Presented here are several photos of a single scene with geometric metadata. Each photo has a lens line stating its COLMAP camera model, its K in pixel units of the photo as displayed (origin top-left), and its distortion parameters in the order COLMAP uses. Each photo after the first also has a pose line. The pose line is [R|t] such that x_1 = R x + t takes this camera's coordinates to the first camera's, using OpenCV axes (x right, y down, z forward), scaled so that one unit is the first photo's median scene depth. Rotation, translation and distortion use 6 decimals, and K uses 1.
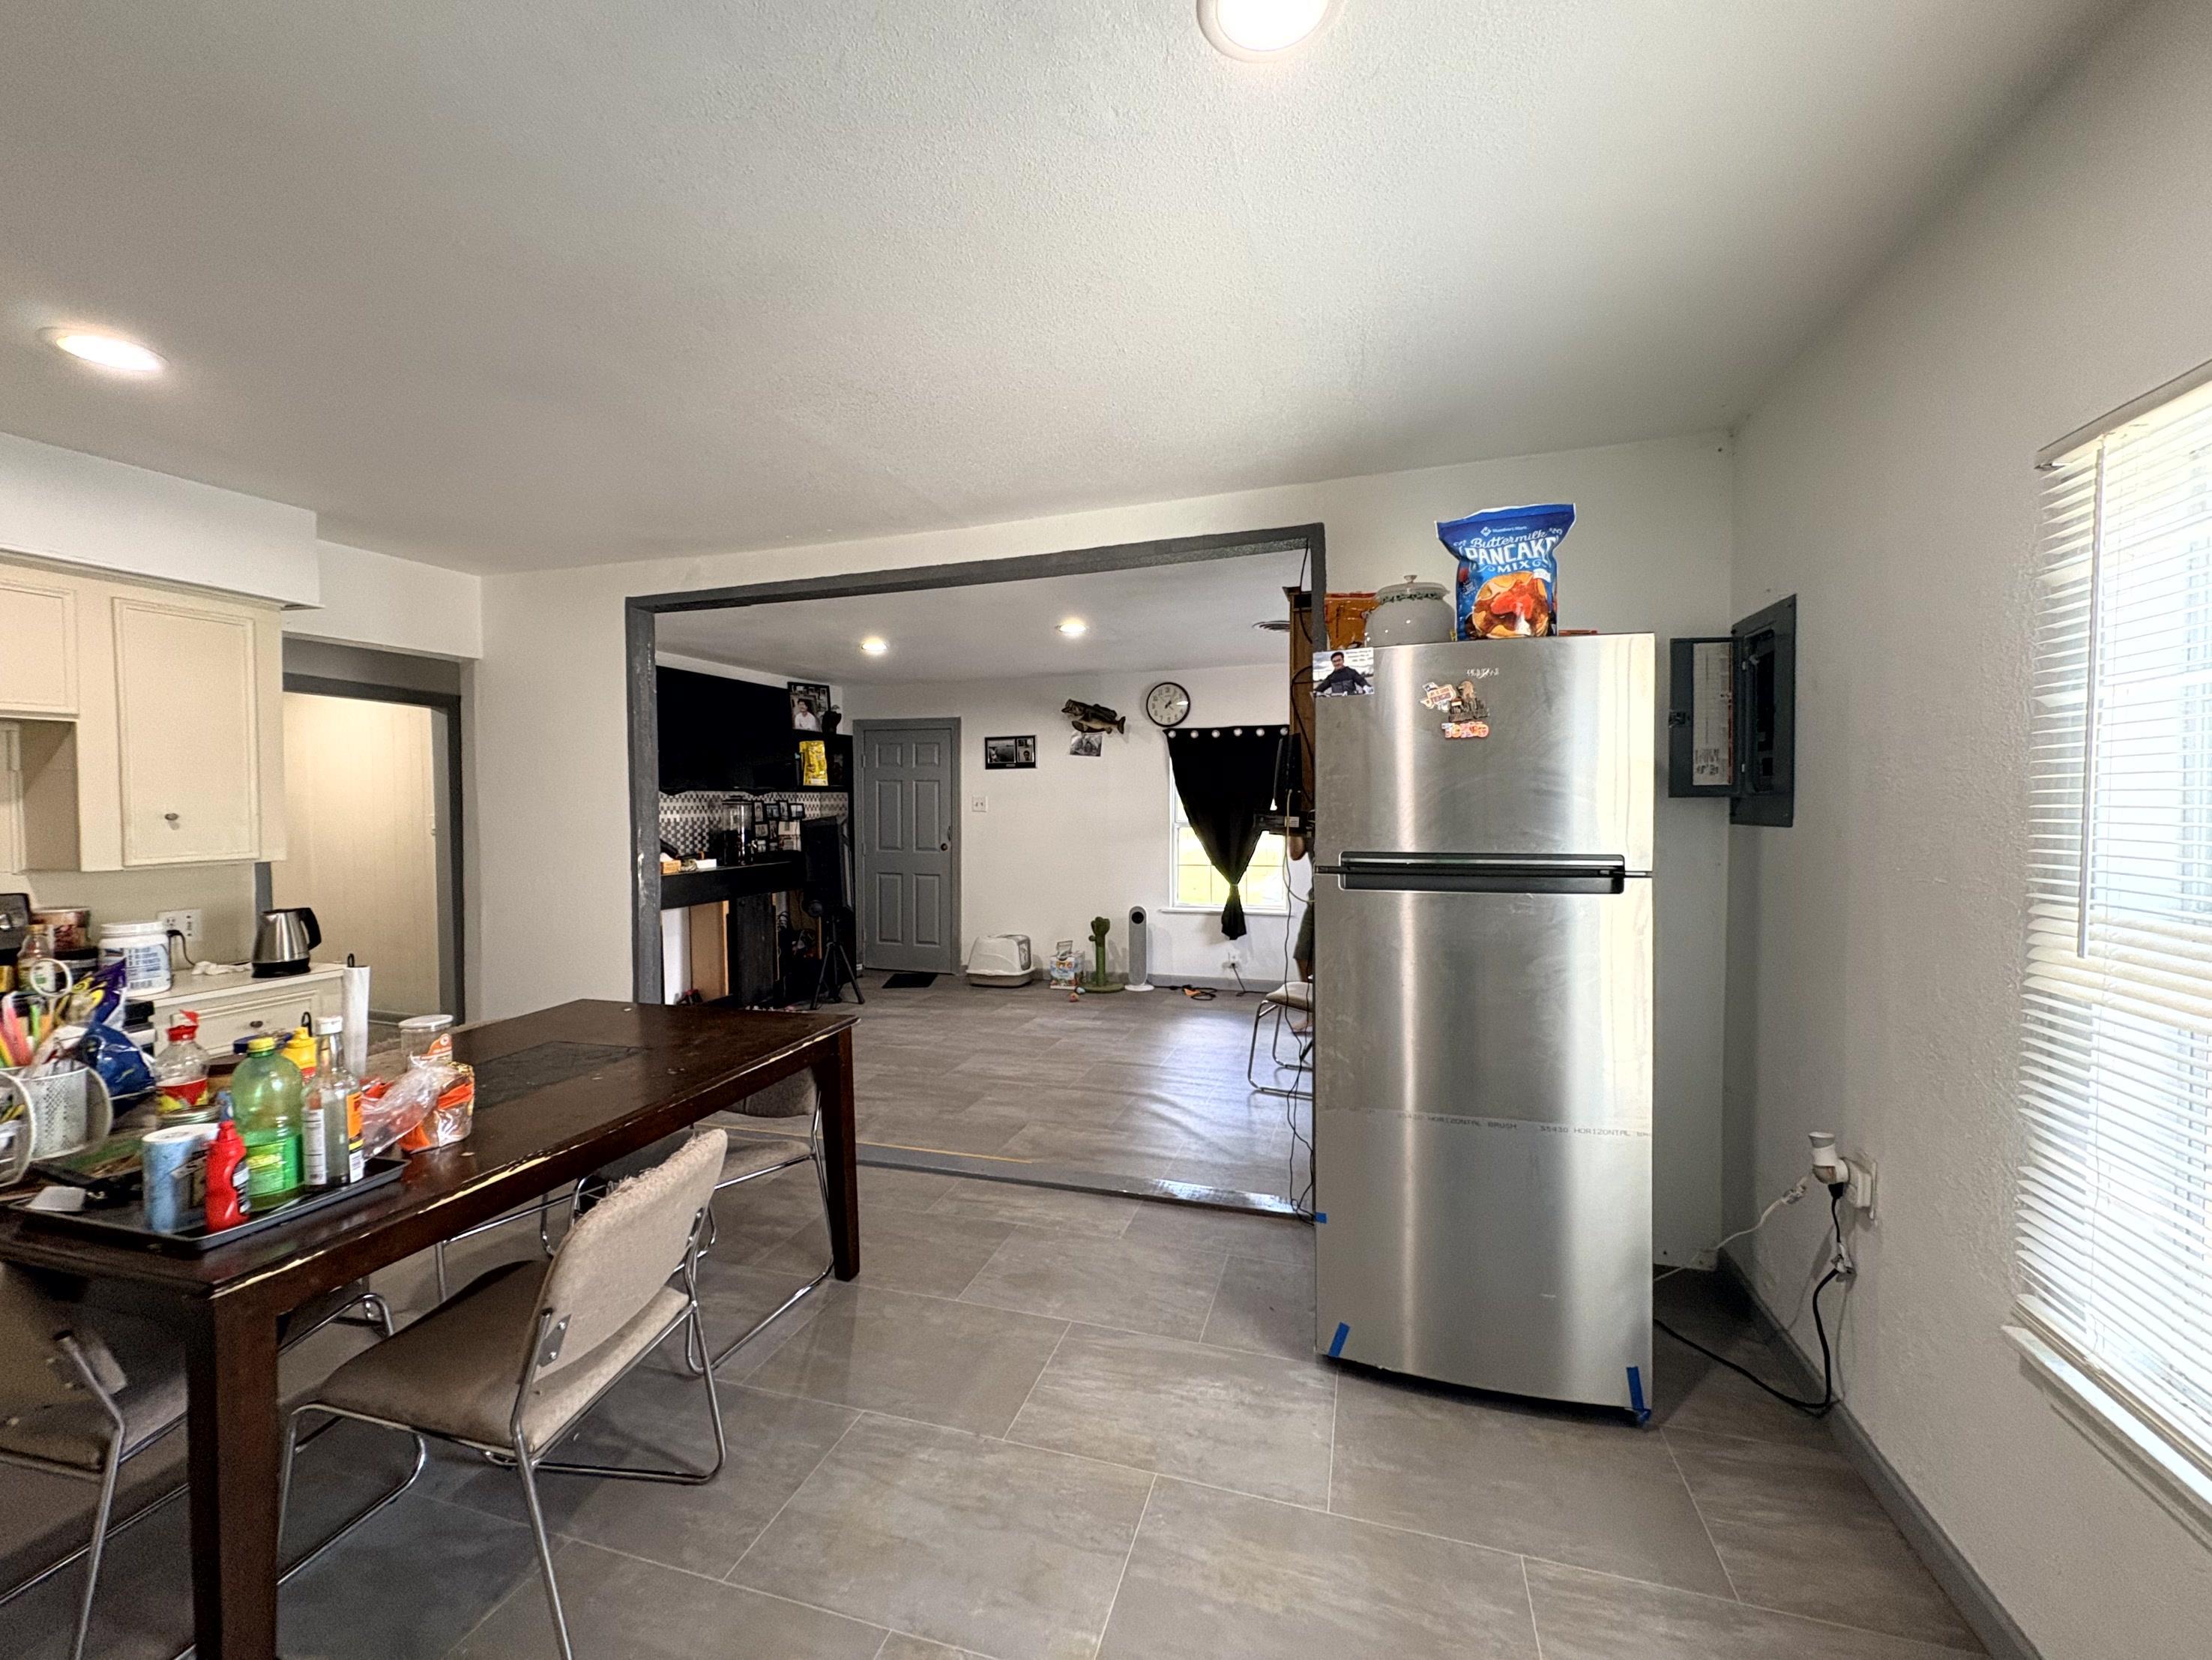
lens RADIAL K [[880.9, 0, 1105.1], [0, 880.9, 827.3], [0, 0, 1]] dist [-0.000542, 0.000995]
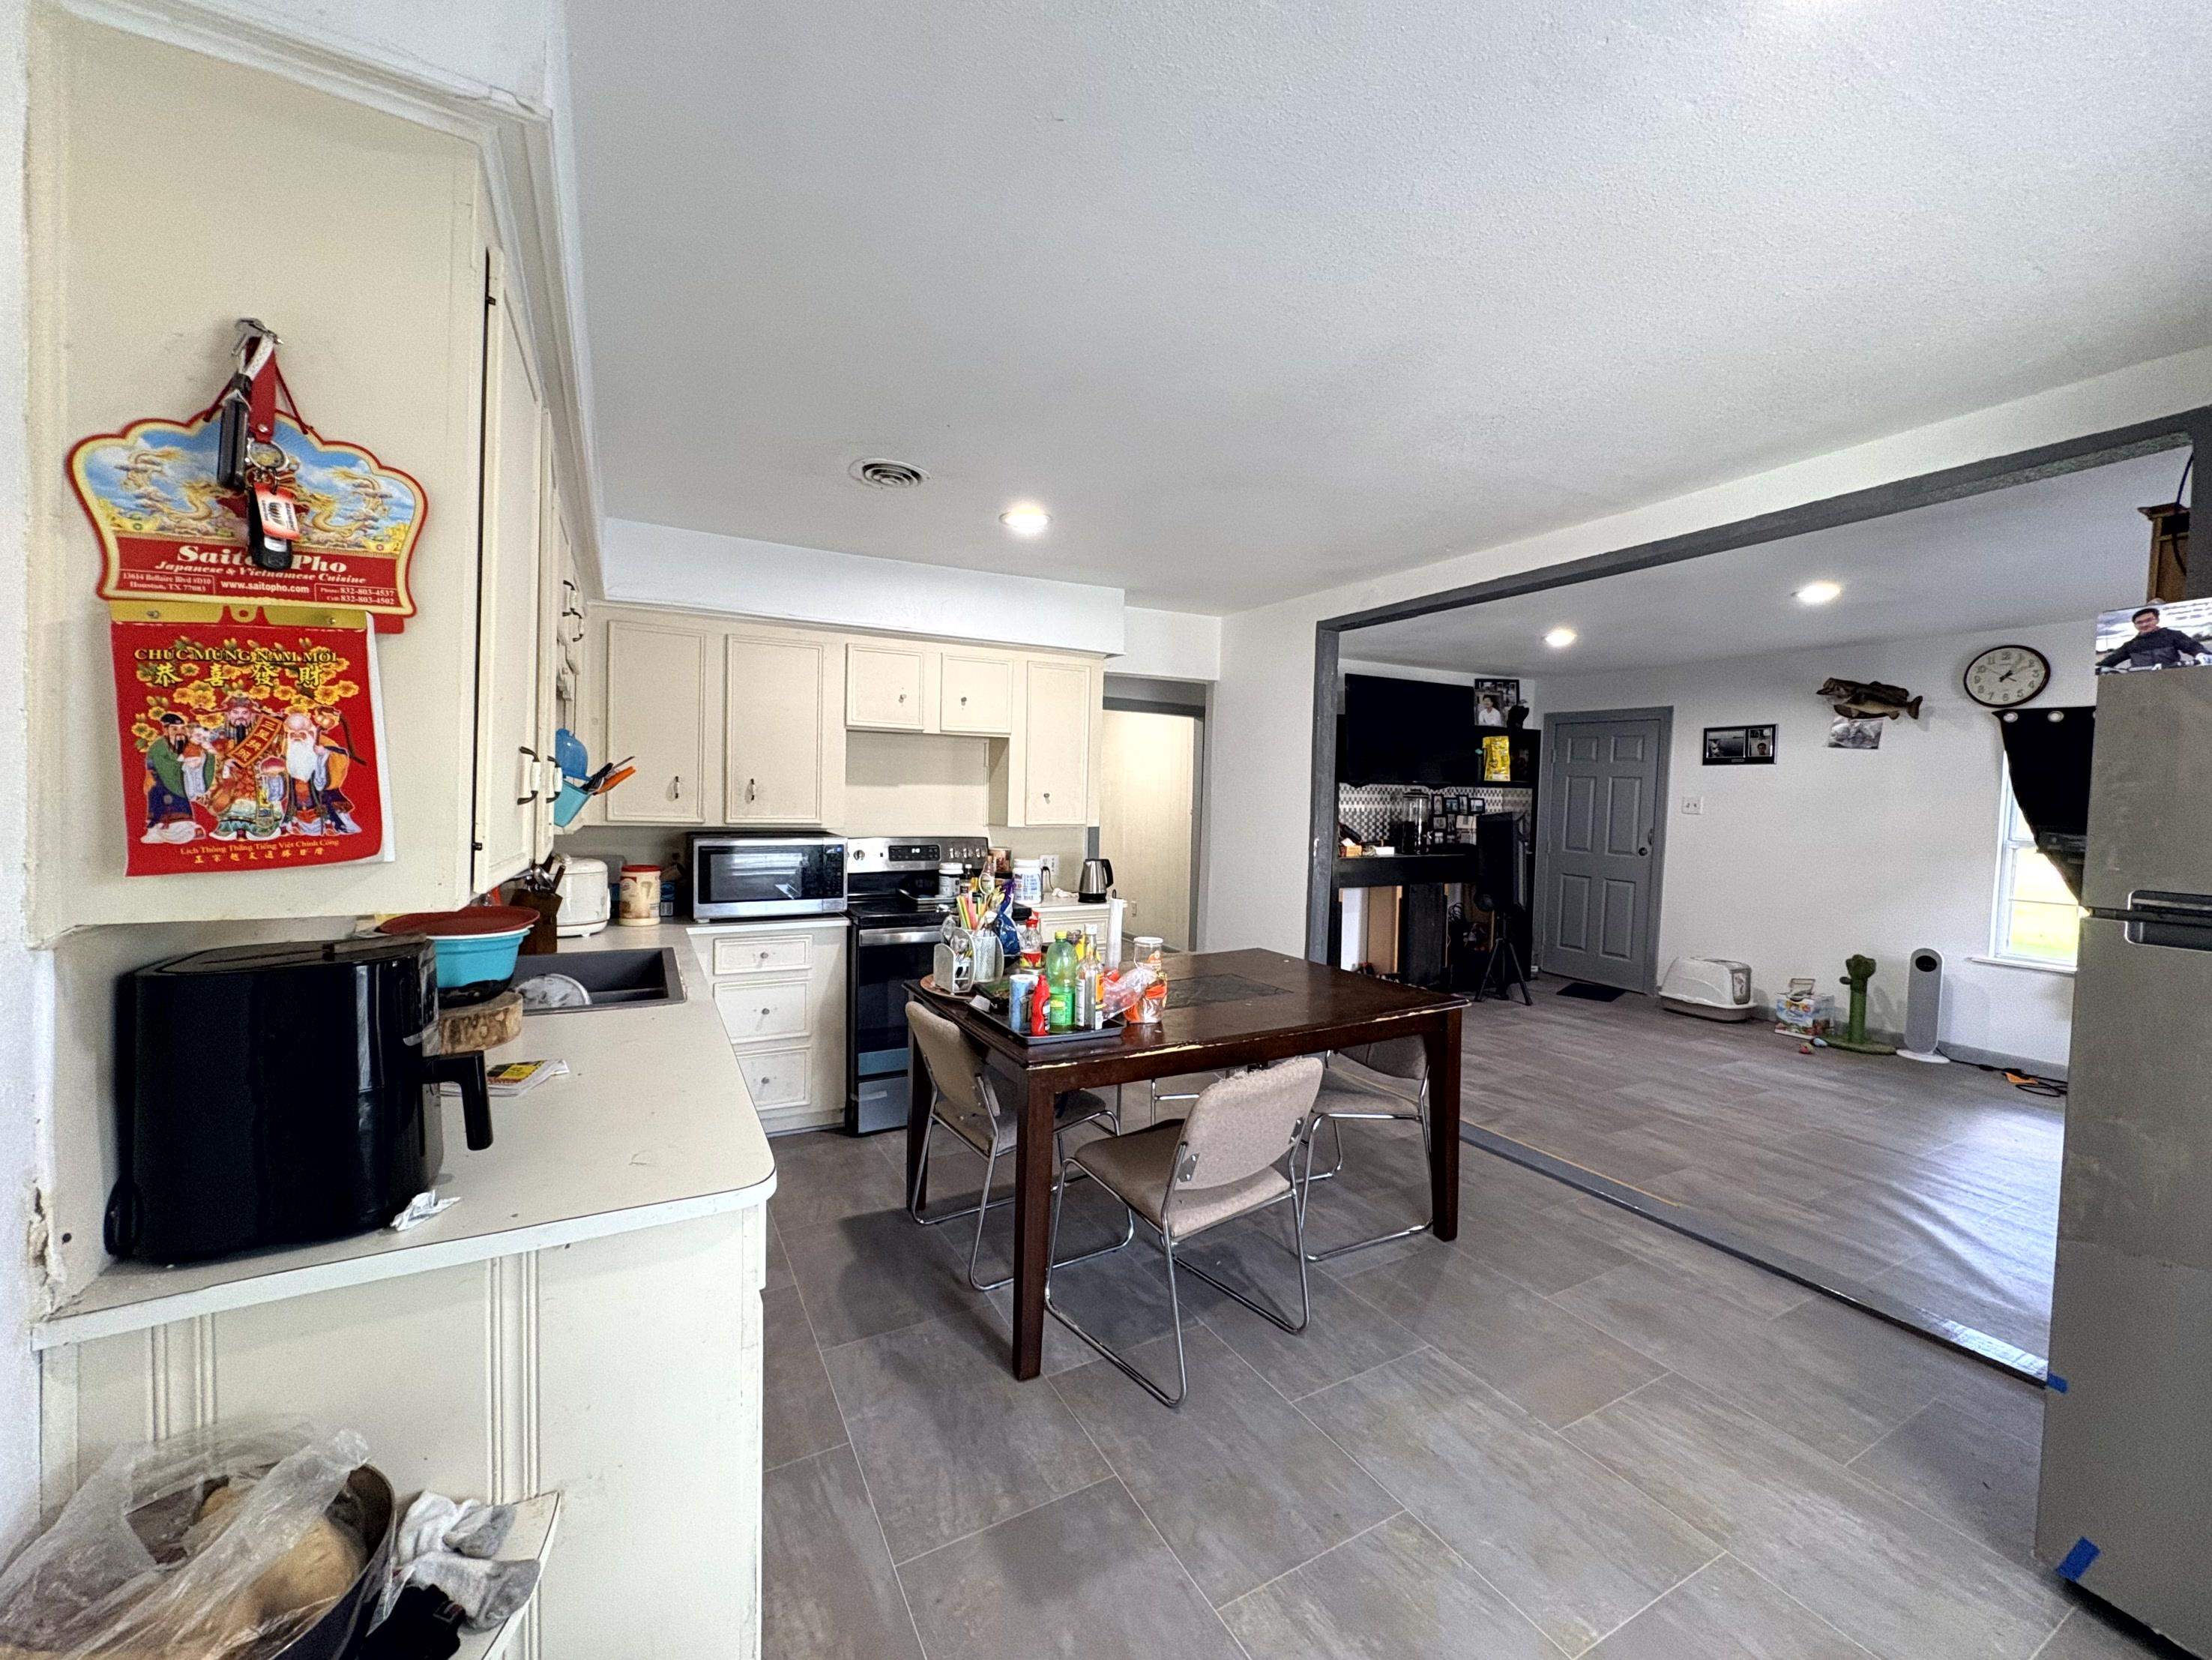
lens RADIAL K [[880.9, 0, 1105.1], [0, 880.9, 827.3], [0, 0, 1]] dist [-0.000542, 0.000995]
pose [[0.716202, 0.052427, -0.695921, 0.111813], [-0.046879, 0.998536, 0.026980, -0.002016], [0.696317, 0.013301, 0.717611, -0.061062]]
